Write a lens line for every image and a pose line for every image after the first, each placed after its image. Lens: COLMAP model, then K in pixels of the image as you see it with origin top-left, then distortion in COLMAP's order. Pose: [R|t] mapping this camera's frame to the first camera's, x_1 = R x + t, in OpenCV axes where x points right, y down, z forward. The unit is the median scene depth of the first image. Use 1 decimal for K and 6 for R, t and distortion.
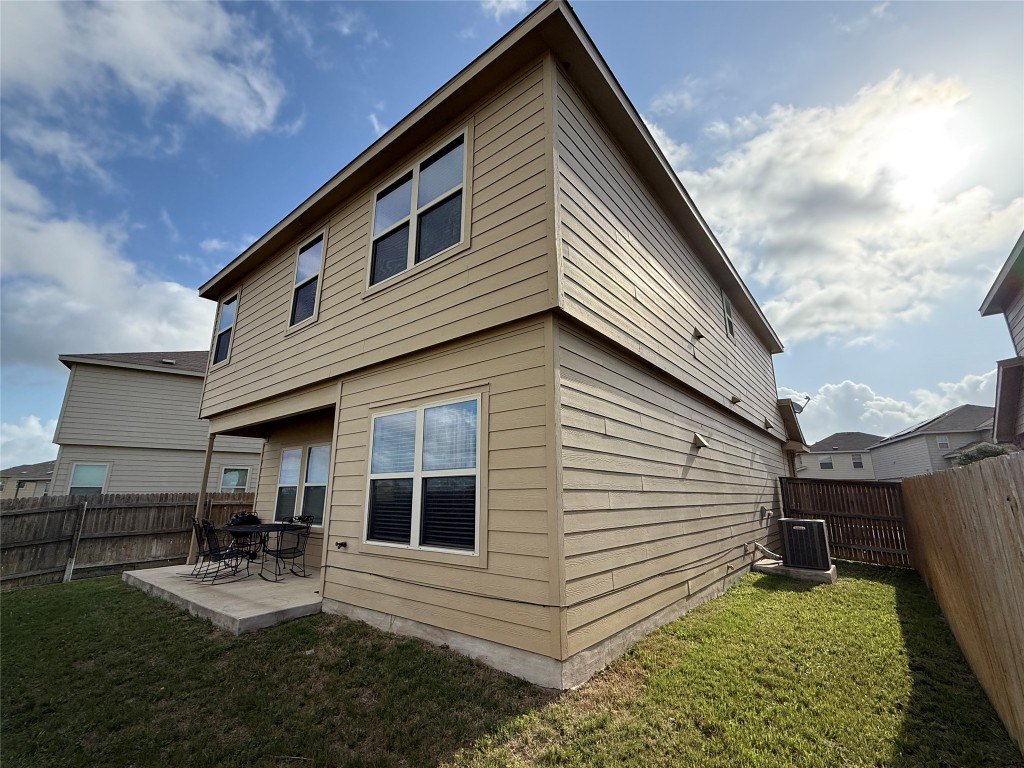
lens RADIAL K [[439.3, 0, 512.0], [0, 439.3, 384.0], [0, 0, 1]] dist [0.001541, 0.000074]
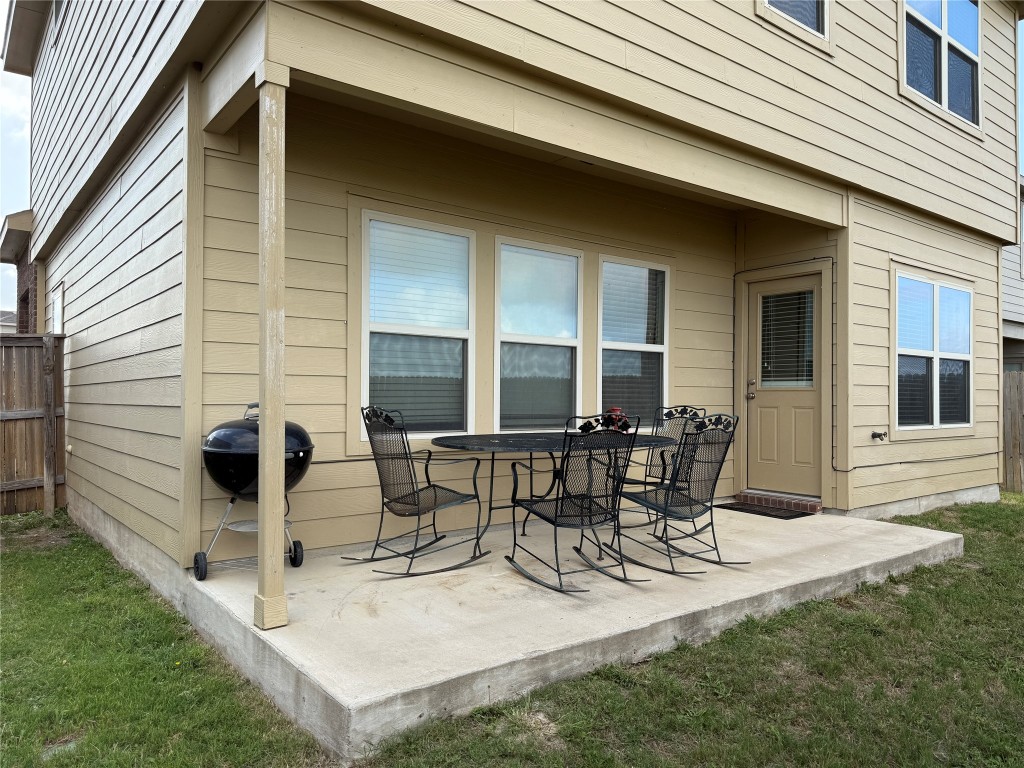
lens RADIAL K [[721.1, 0, 512.9], [0, 721.1, 390.7], [0, 0, 1]] dist [0.083194, -0.123251]
pose [[0.226392, 0.014401, 0.973930, -1.971216], [-0.243222, 0.969052, 0.042208, 0.441210], [-0.943181, -0.246437, 0.222888, 1.503045]]
